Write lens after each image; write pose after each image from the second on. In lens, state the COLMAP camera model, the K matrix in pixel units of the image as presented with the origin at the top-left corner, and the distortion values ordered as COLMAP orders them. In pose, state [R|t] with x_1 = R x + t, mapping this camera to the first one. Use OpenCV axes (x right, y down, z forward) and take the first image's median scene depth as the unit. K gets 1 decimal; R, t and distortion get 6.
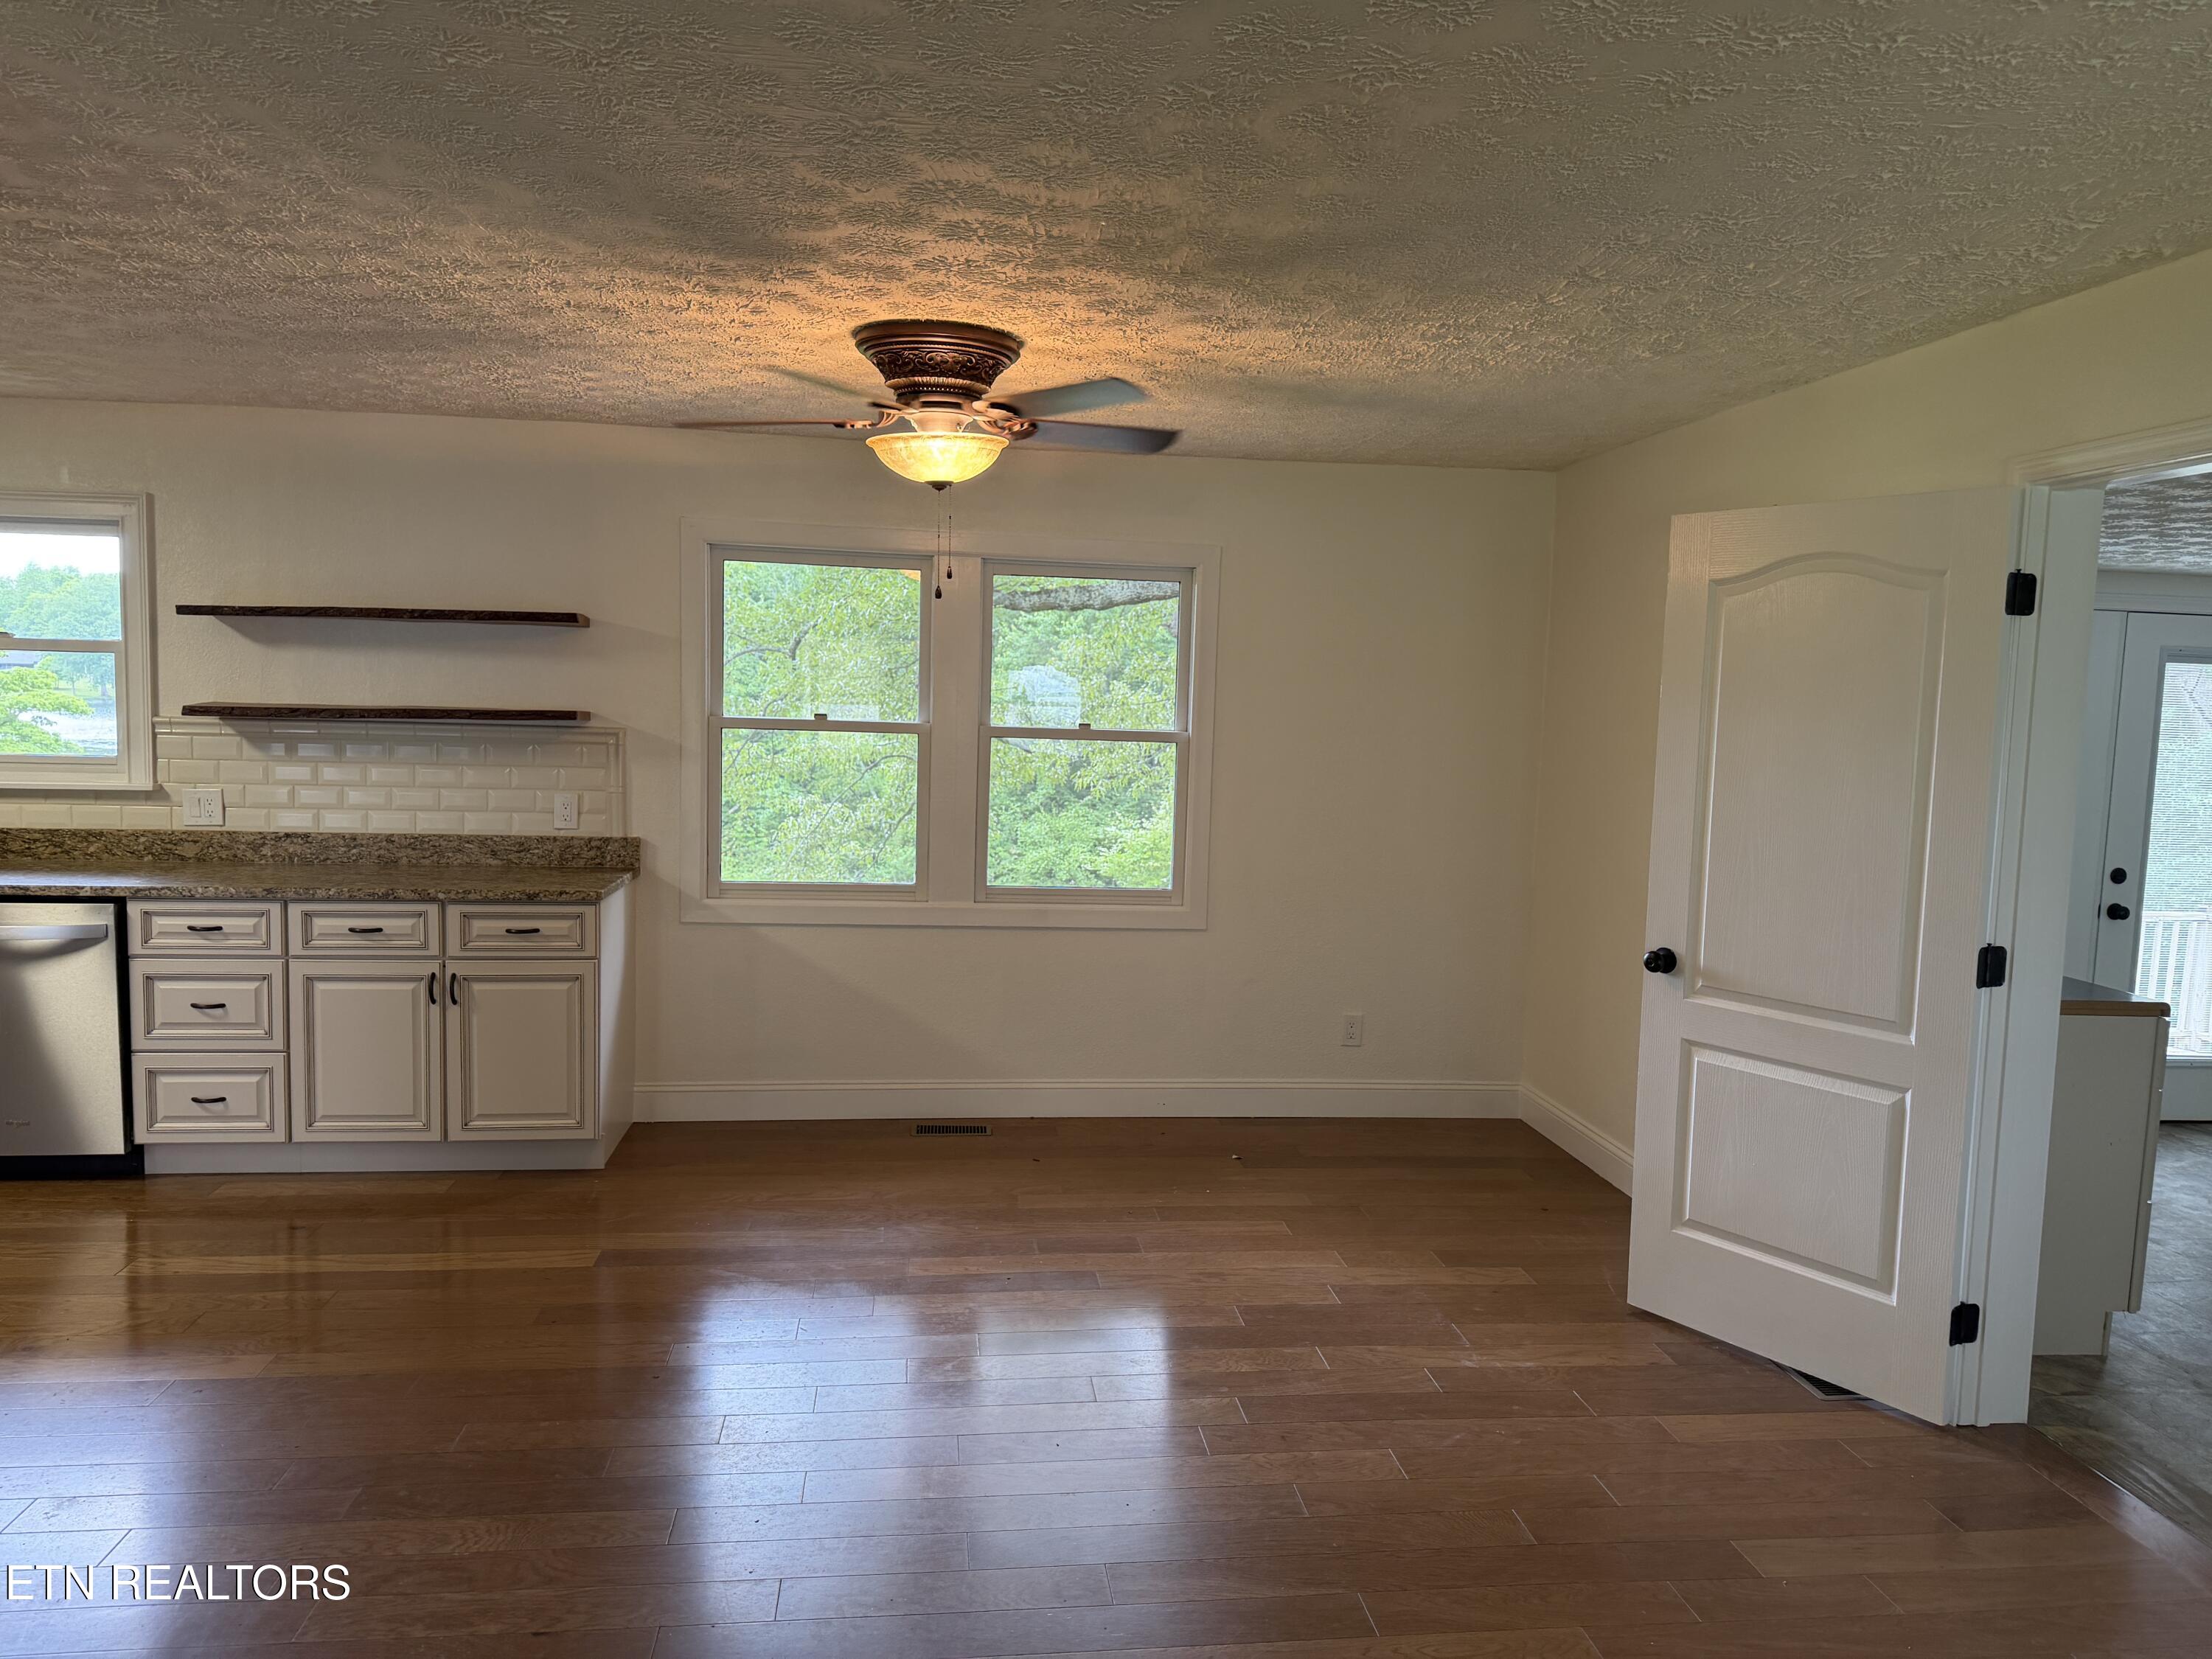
lens RADIAL K [[1552.5, 0, 1114.9], [0, 1552.5, 835.5], [0, 0, 1]] dist [0.127506, -0.182523]
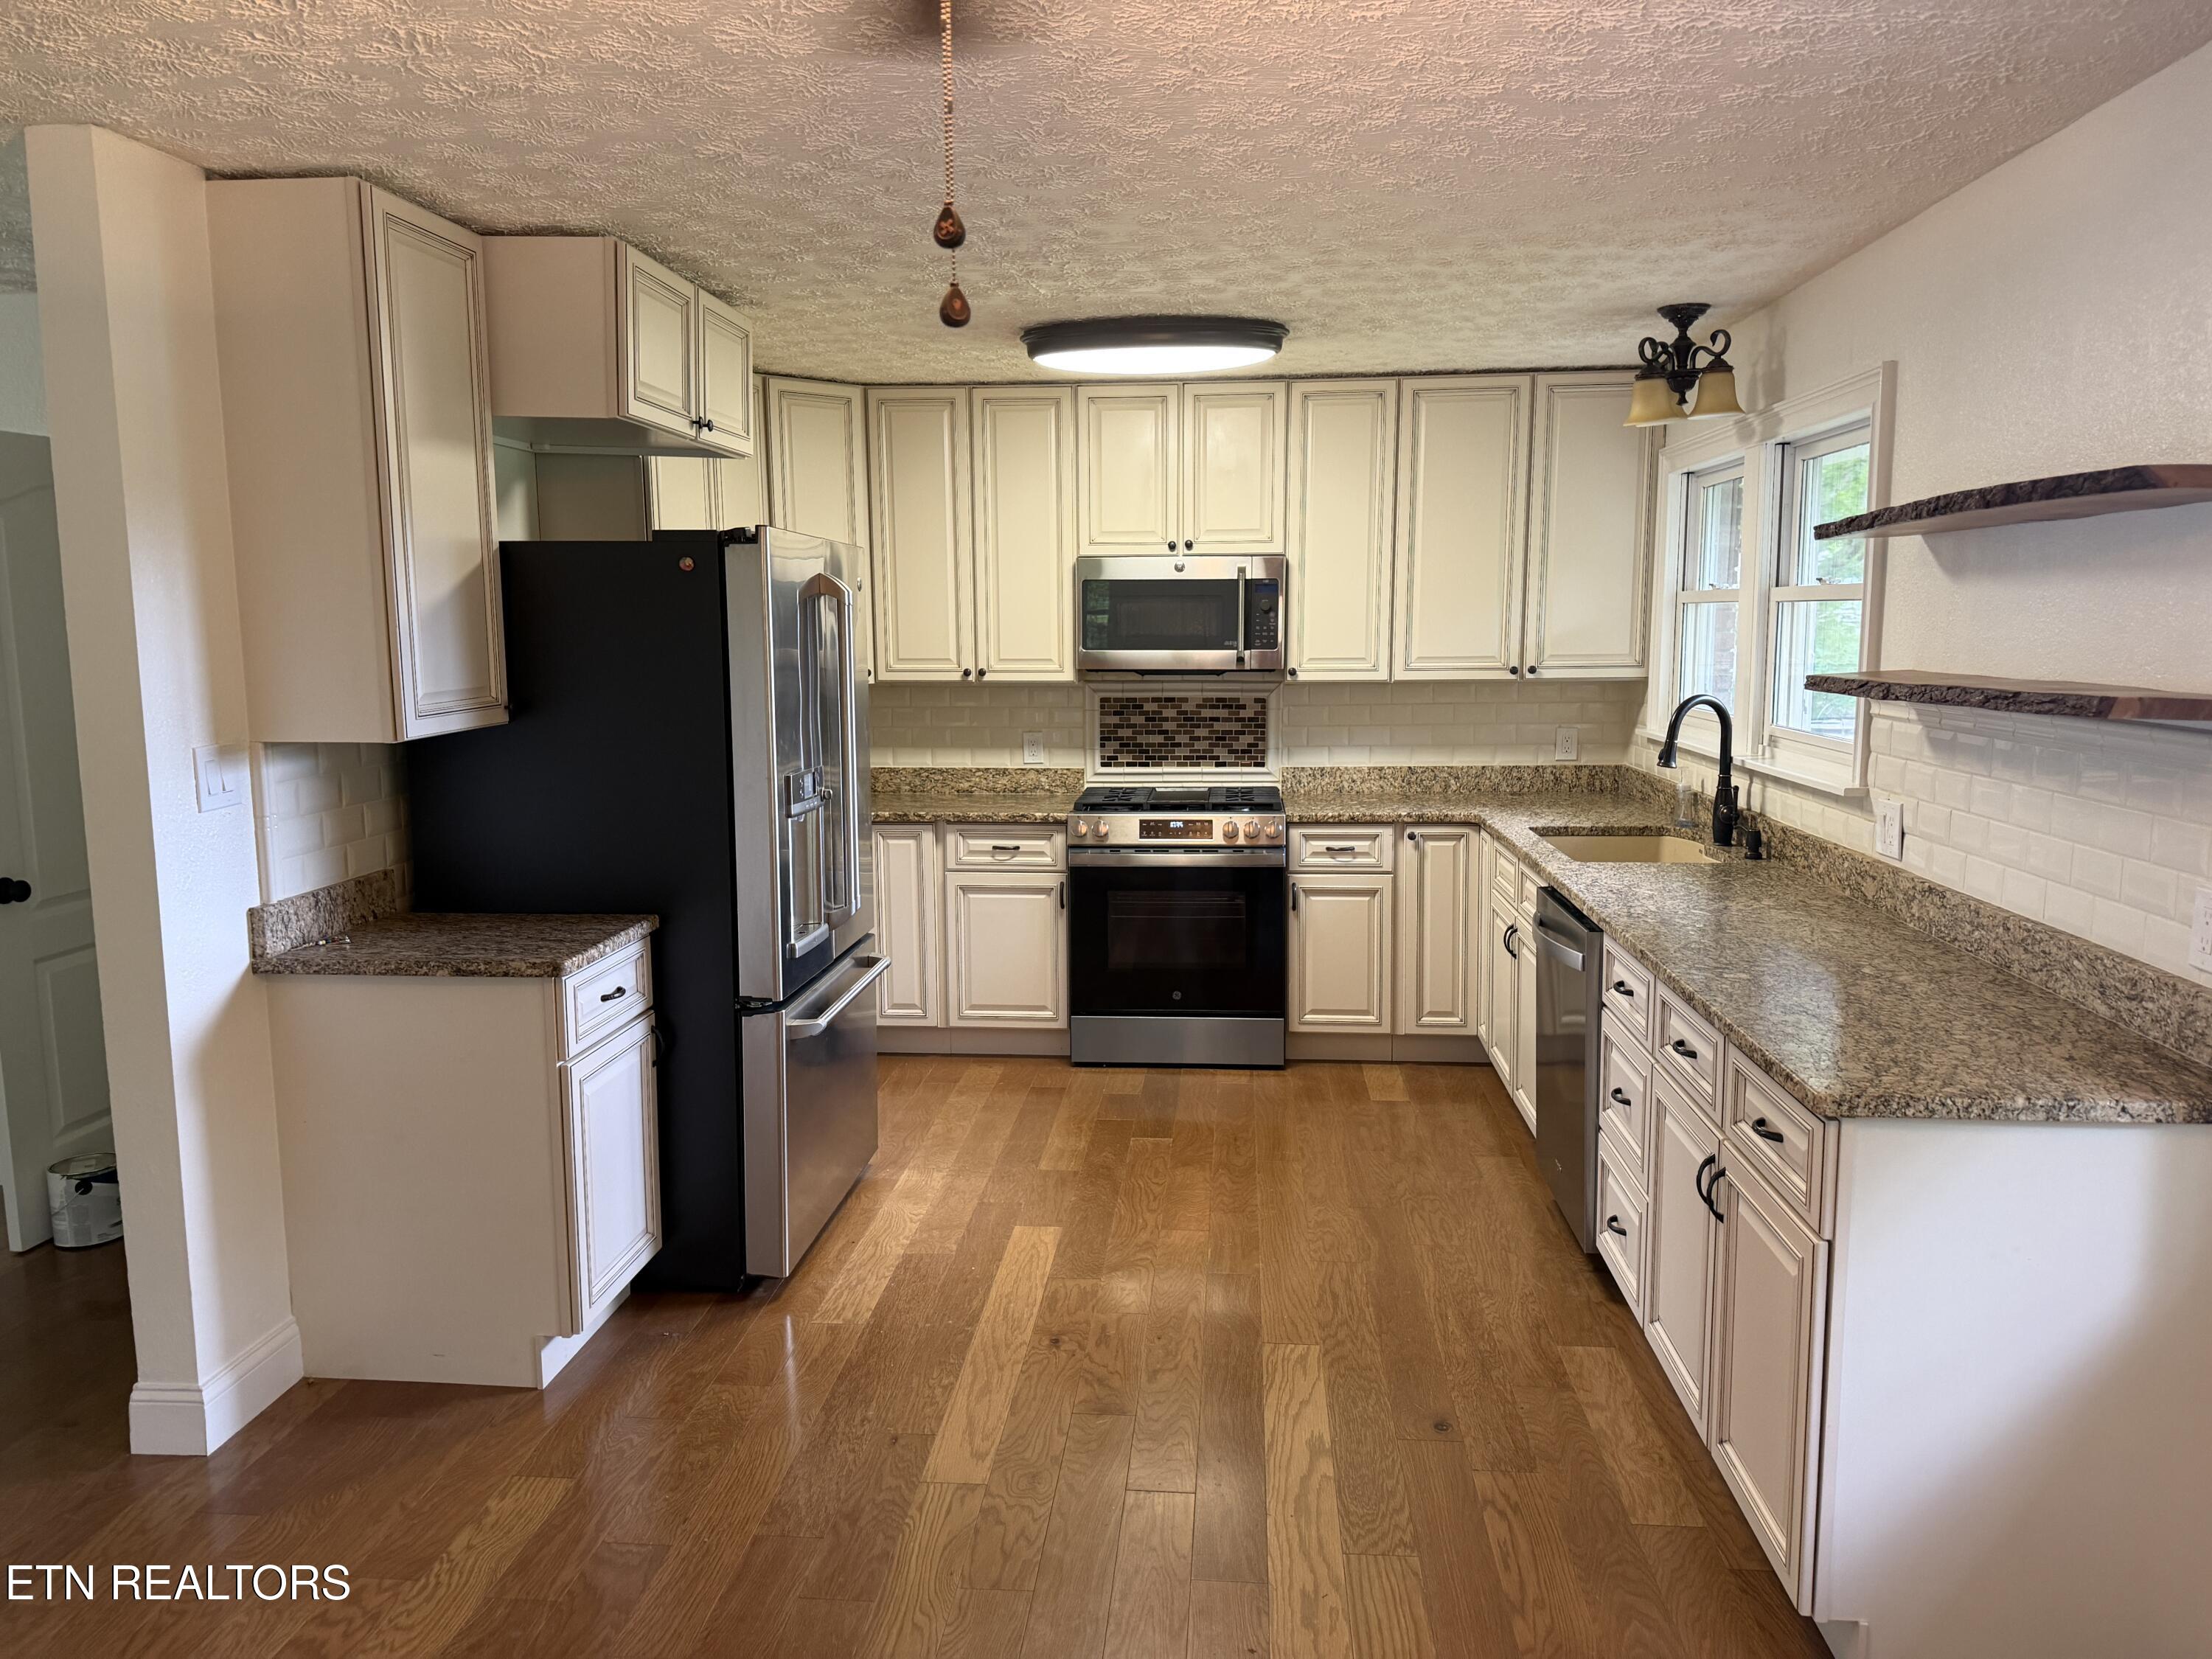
lens RADIAL K [[1552.5, 0, 1114.9], [0, 1552.5, 835.5], [0, 0, 1]] dist [0.127506, -0.182523]
pose [[-0.197827, 0.113431, -0.973652, 0.137251], [-0.090772, 0.986894, 0.133417, -0.075519], [0.976025, 0.114774, -0.184938, 0.824041]]
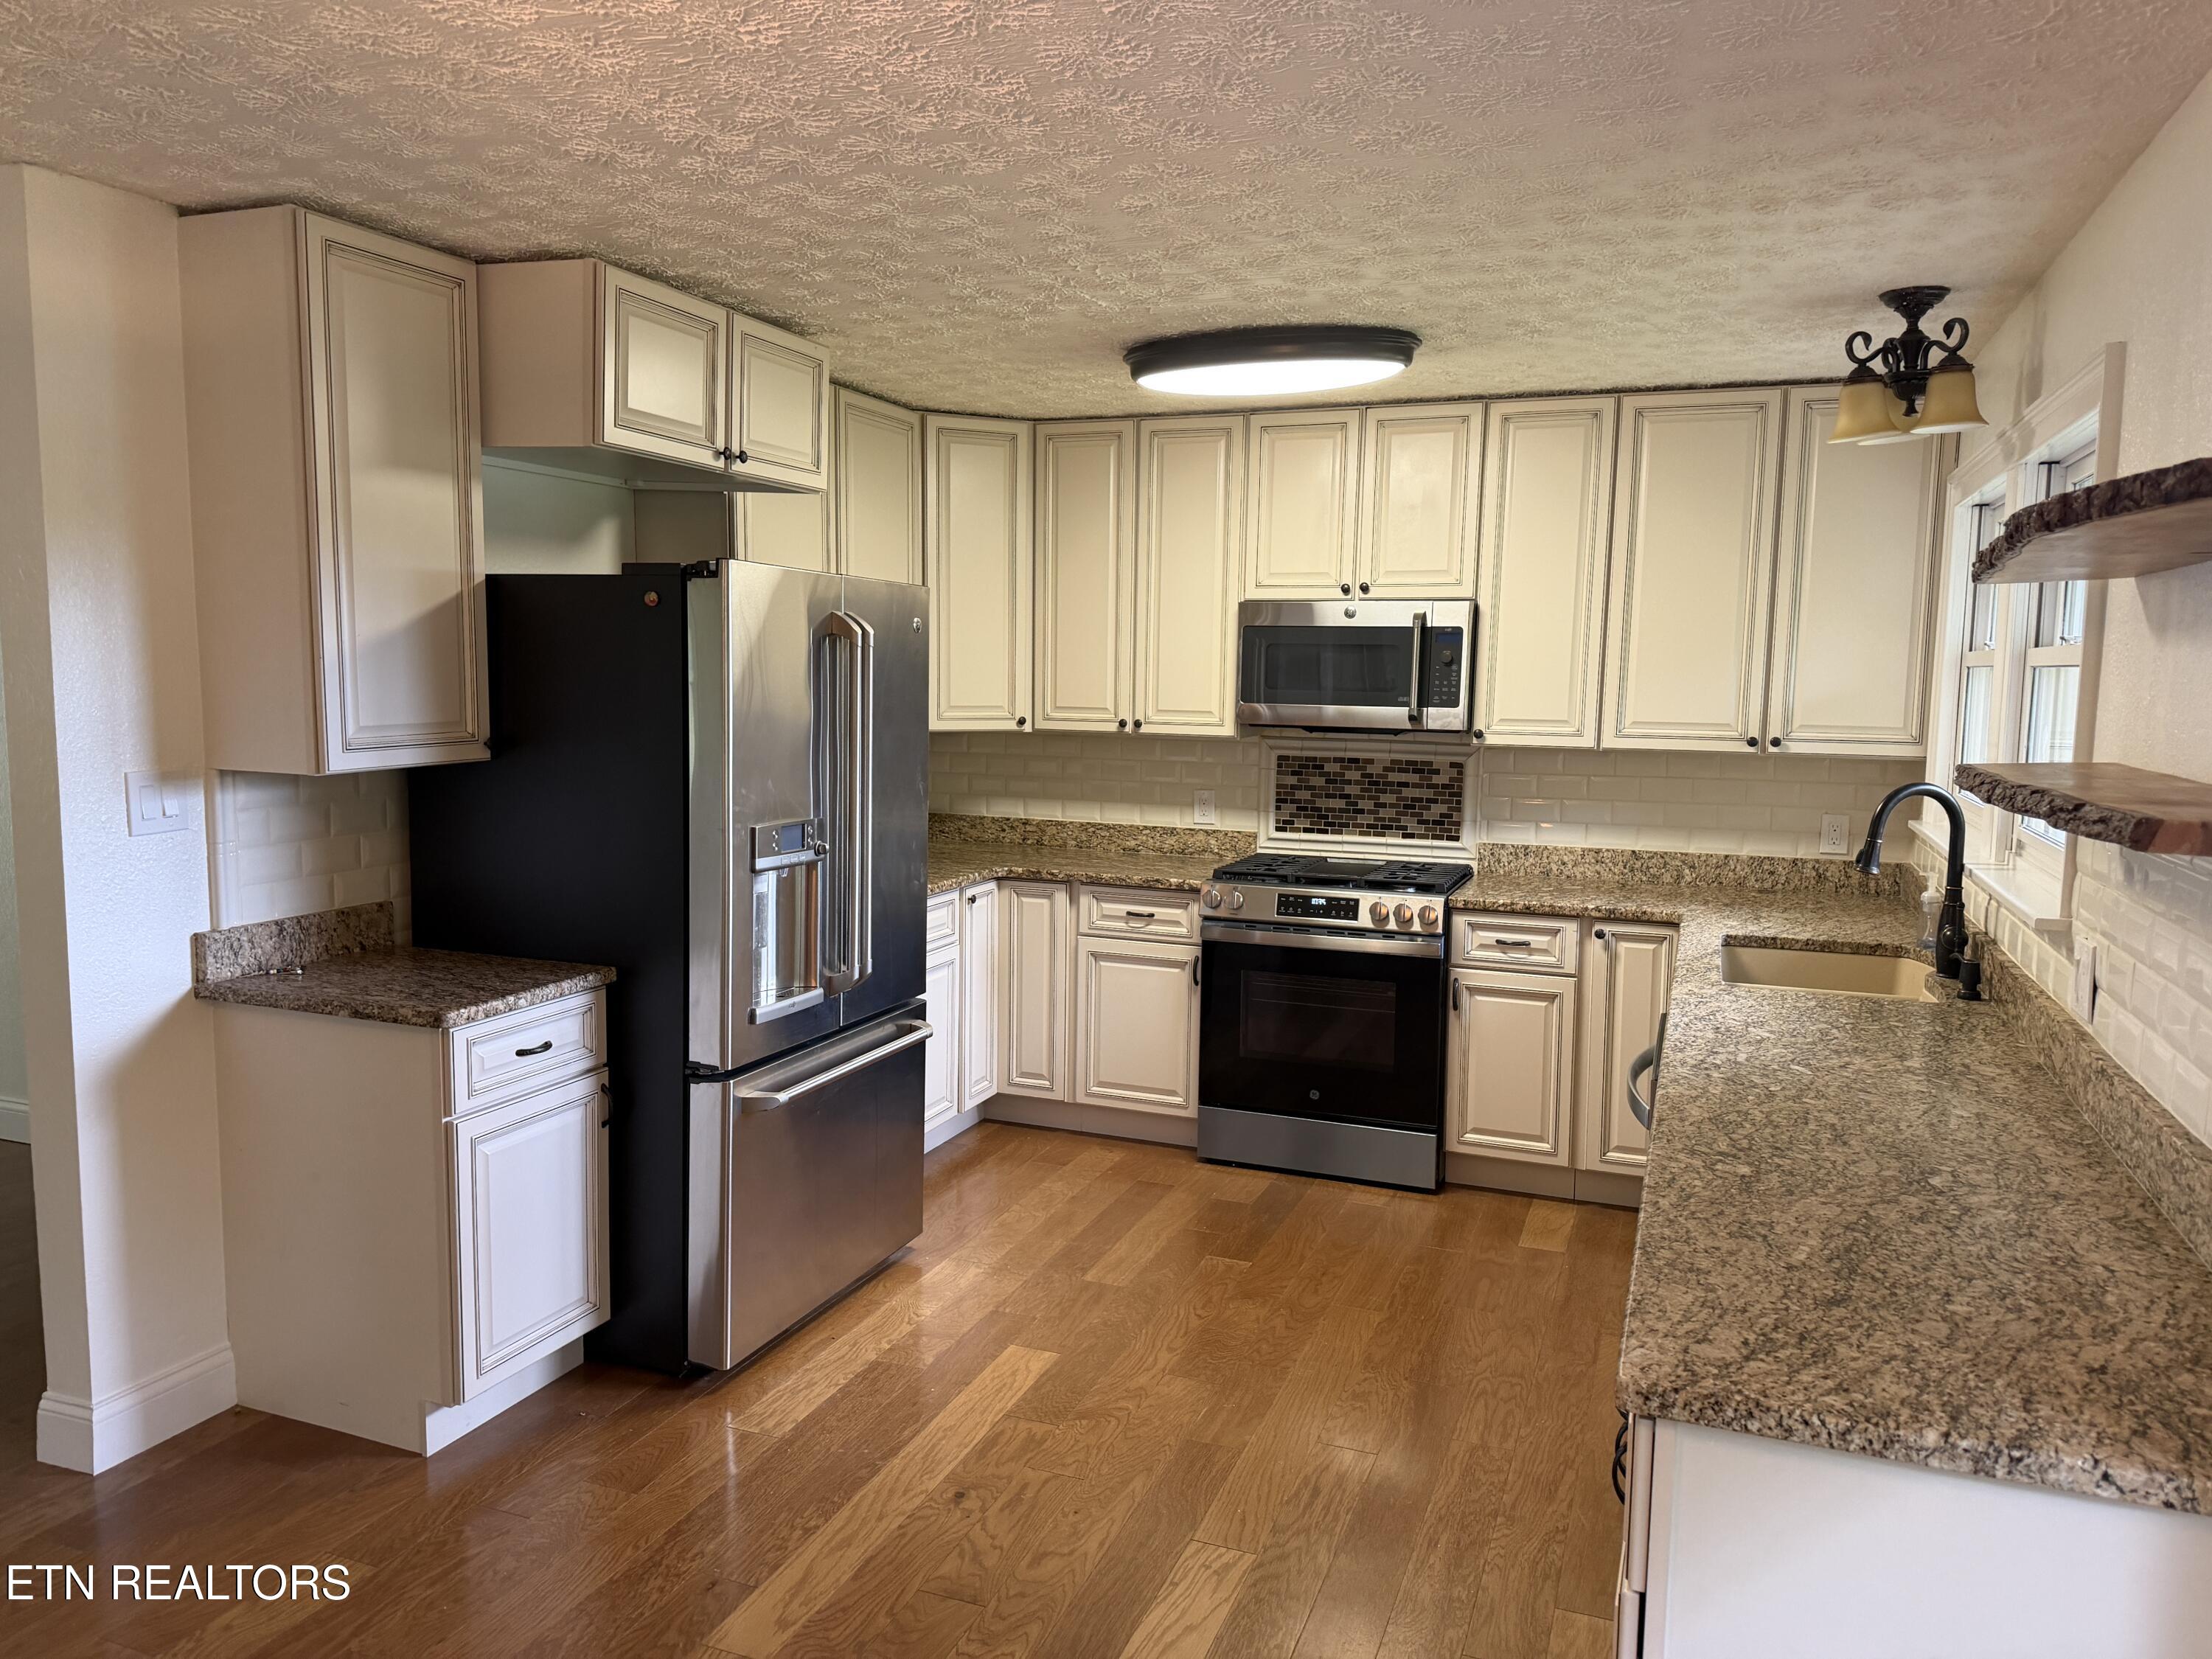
lens RADIAL K [[1554.1, 0, 1107.7], [0, 1554.1, 840.6], [0, 0, 1]] dist [0.106697, -0.142627]
pose [[-0.468175, 0.067706, -0.881038, -0.013232], [-0.110626, 0.984725, 0.134459, -0.093203], [0.876684, 0.160416, -0.453533, 0.971553]]
